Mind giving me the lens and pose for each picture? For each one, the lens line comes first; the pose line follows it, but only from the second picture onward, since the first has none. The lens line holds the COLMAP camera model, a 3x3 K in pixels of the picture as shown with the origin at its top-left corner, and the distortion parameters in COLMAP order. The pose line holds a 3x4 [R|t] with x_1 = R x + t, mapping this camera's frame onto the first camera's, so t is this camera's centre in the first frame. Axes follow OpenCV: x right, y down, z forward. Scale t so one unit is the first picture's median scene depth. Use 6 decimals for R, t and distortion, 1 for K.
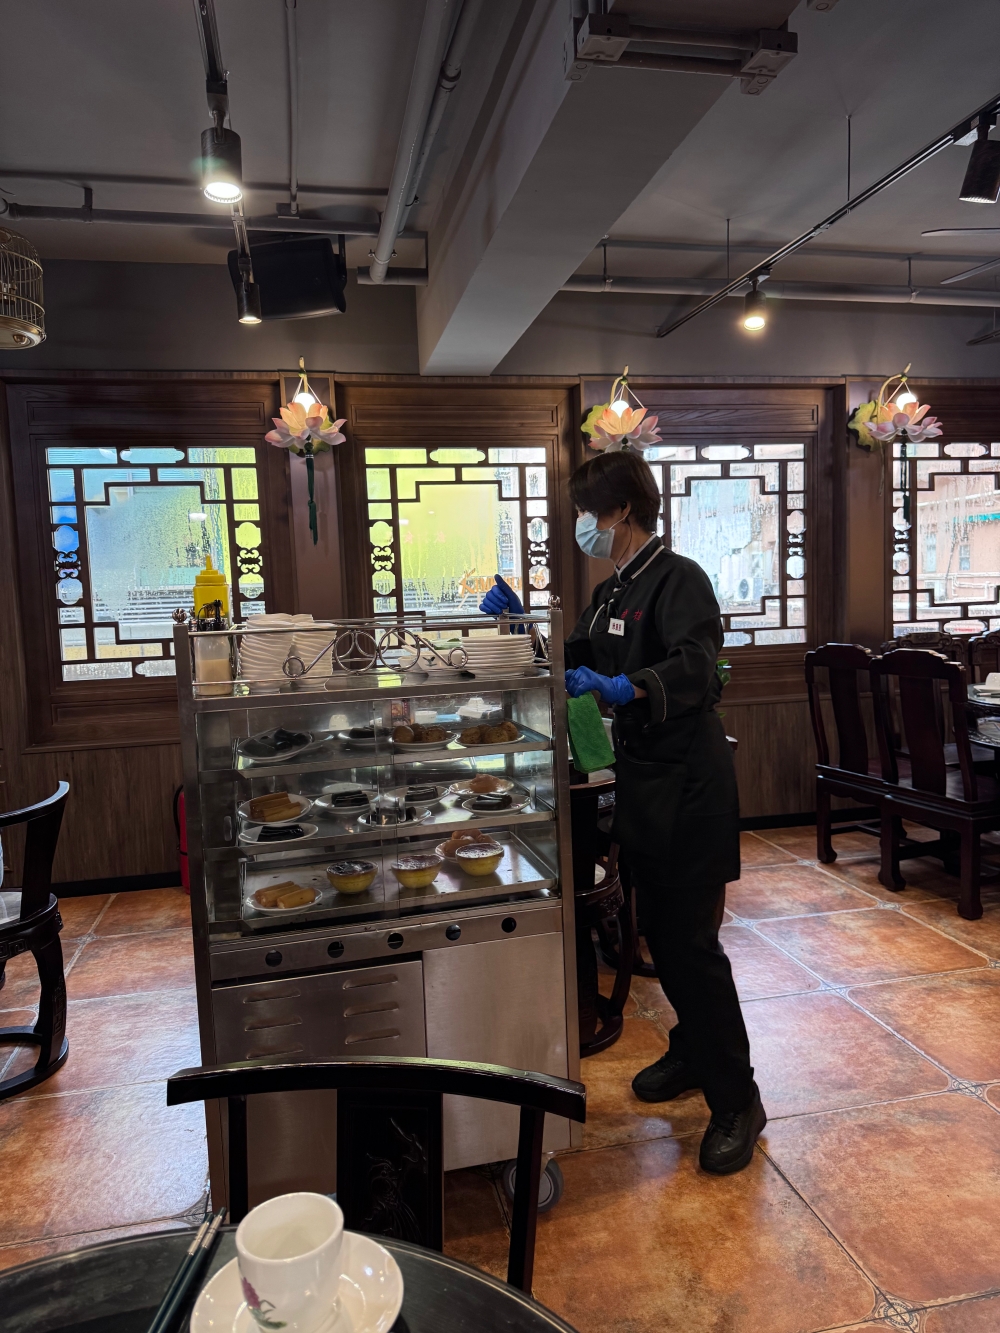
lens RADIAL K [[944.4, 0, 498.9], [0, 944.4, 670.8], [0, 0, 1]] dist [0.035730, -0.050117]
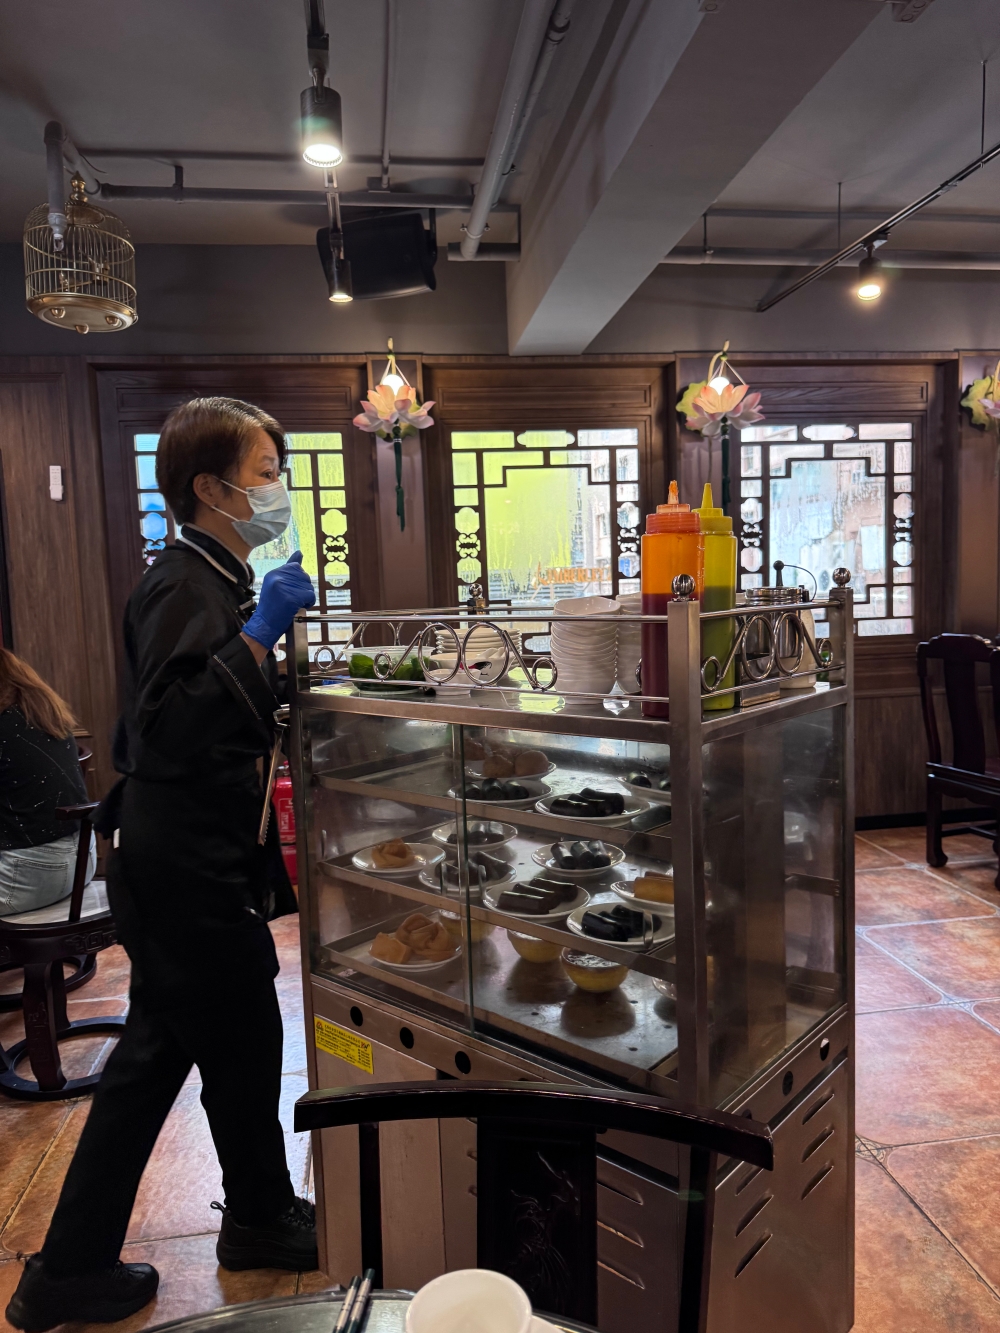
lens RADIAL K [[944.4, 0, 502.0], [0, 944.4, 675.4], [0, 0, 1]] dist [0.035730, -0.050117]
pose [[0.997604, 0.006705, -0.068863, -0.022631], [-0.005815, 0.999897, 0.013124, 0.002190], [0.068943, -0.012692, 0.997540, 0.029955]]
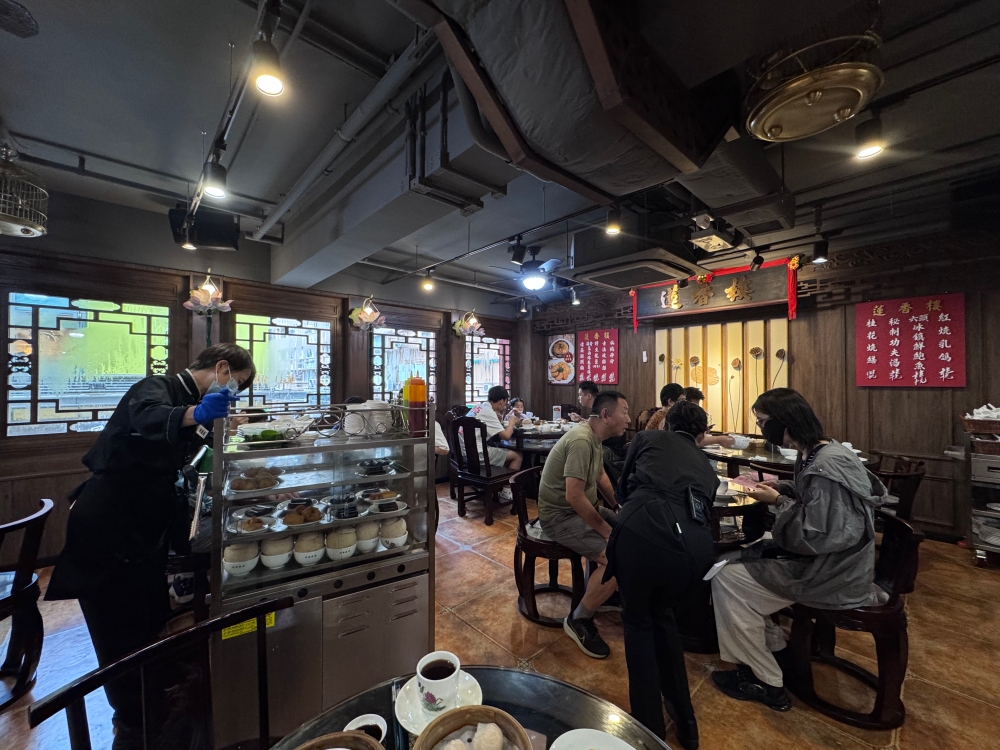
lens RADIAL K [[402.1, 0, 498.0], [0, 402.1, 374.9], [0, 0, 1]] dist [-0.003490, 0.000842]
pose [[0.857416, 0.042183, 0.512892, -0.104058], [0.015405, 0.994084, -0.107512, -0.006108], [-0.514393, 0.100084, 0.851694, -0.005648]]
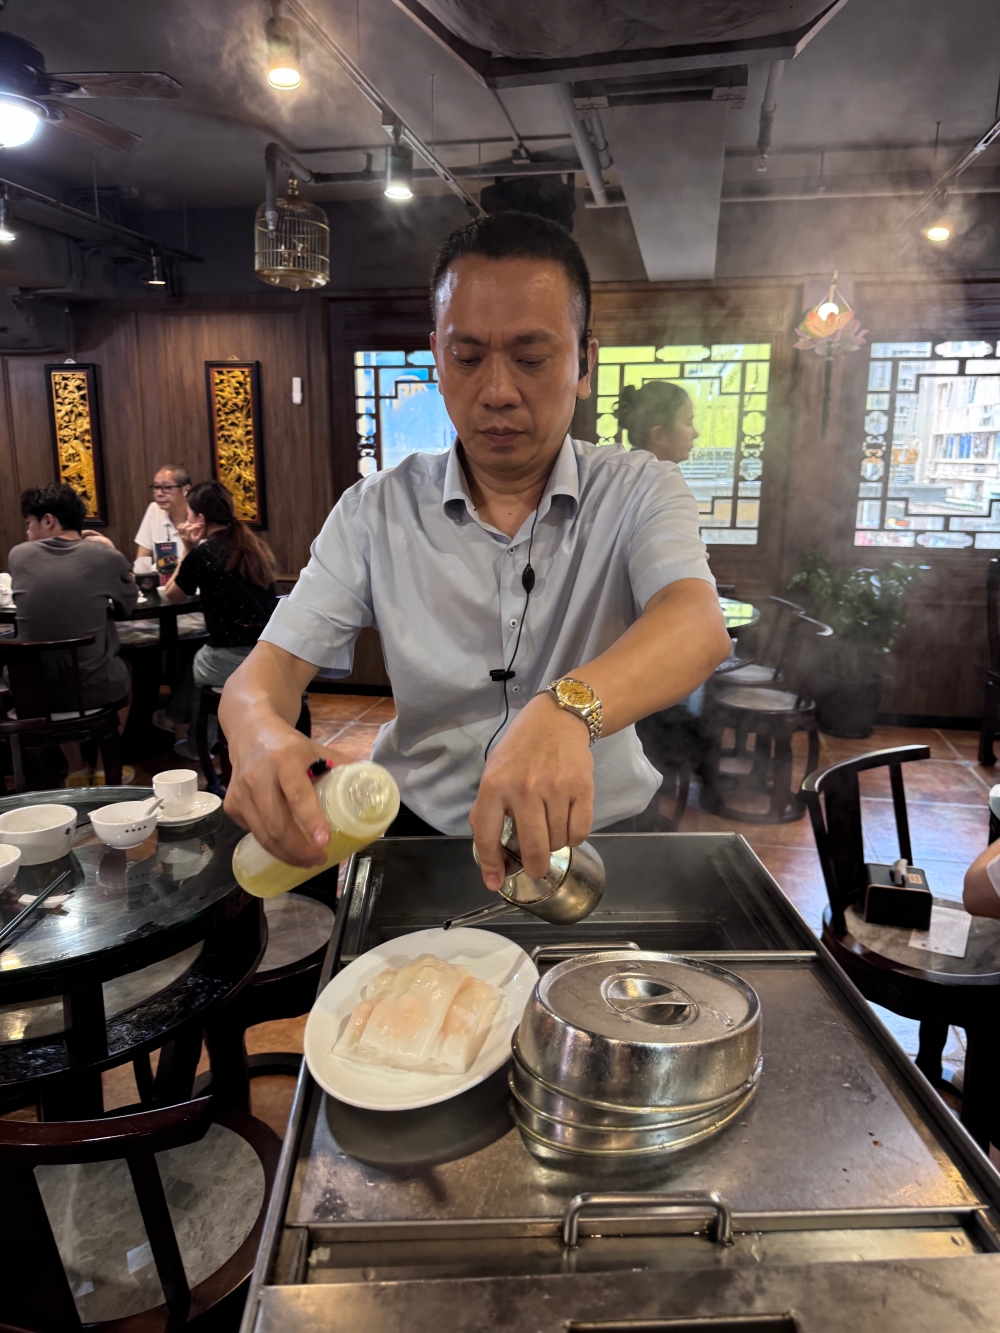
lens RADIAL K [[944.4, 0, 478.8], [0, 944.4, 667.9], [0, 0, 1]] dist [0.035730, -0.050117]
pose [[0.912268, 0.127468, -0.389255, 0.234771], [-0.072187, 0.985502, 0.153539, -0.021531], [0.403183, -0.111970, 0.908244, -0.153370]]
